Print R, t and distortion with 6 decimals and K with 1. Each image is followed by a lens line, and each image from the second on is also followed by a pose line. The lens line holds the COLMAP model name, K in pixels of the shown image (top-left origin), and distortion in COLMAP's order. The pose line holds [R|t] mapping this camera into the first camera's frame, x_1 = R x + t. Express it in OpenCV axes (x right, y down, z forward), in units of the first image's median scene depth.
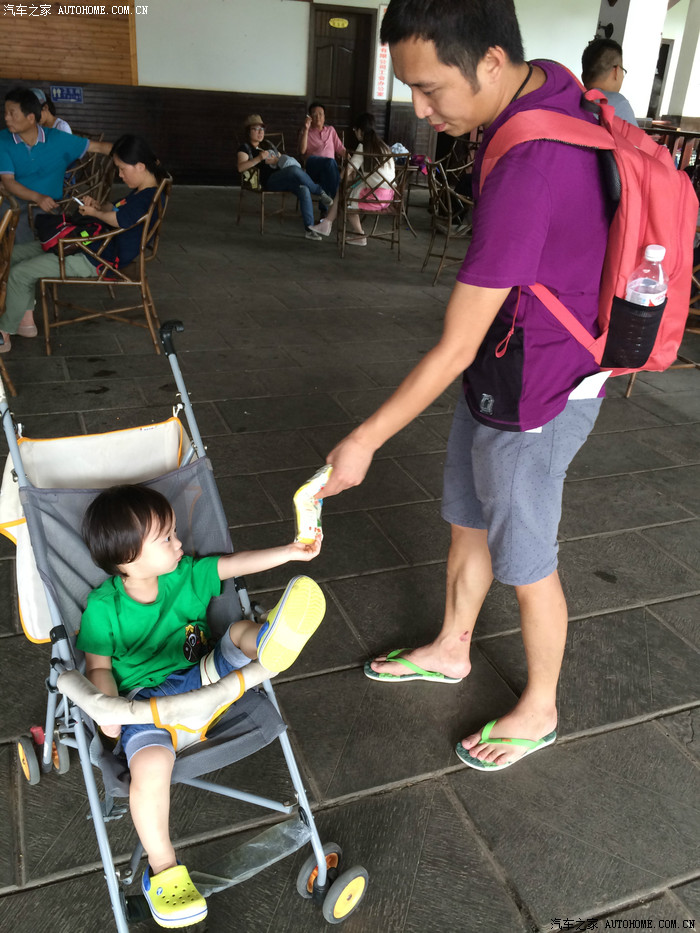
lens RADIAL K [[810.0, 0, 350.0], [0, 810.0, 466.5], [0, 0, 1]] dist [0.109371, -0.204059]
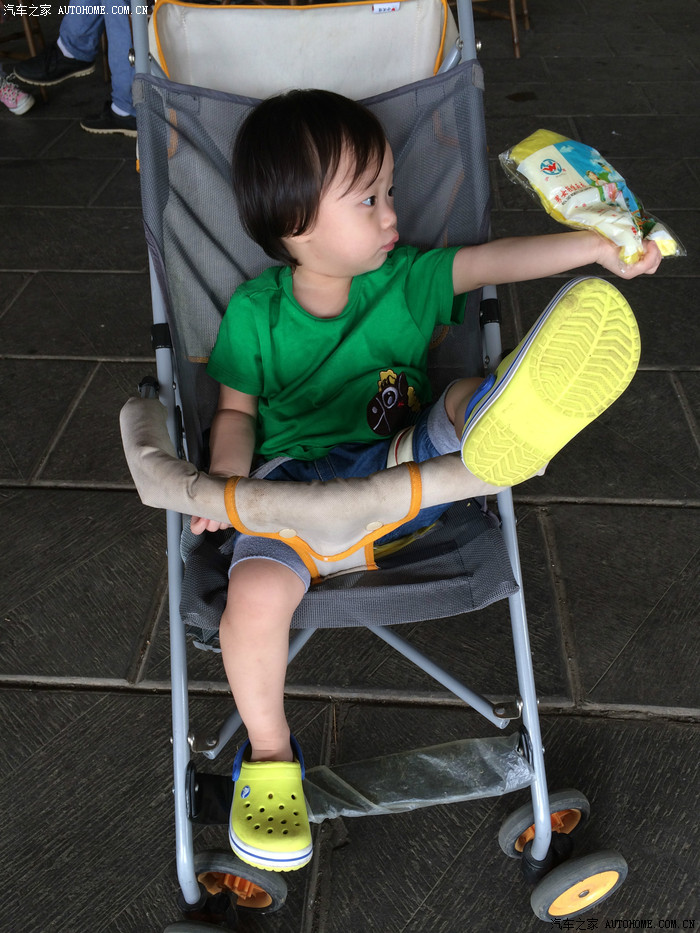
lens RADIAL K [[795.4, 0, 350.0], [0, 795.4, 466.5], [0, 0, 1]] dist [0.012713, 0.003637]
pose [[0.894757, 0.216956, -0.390307, 0.006249], [-0.112600, 0.955416, 0.272950, 0.114839], [0.432124, -0.200276, 0.879294, 0.508776]]
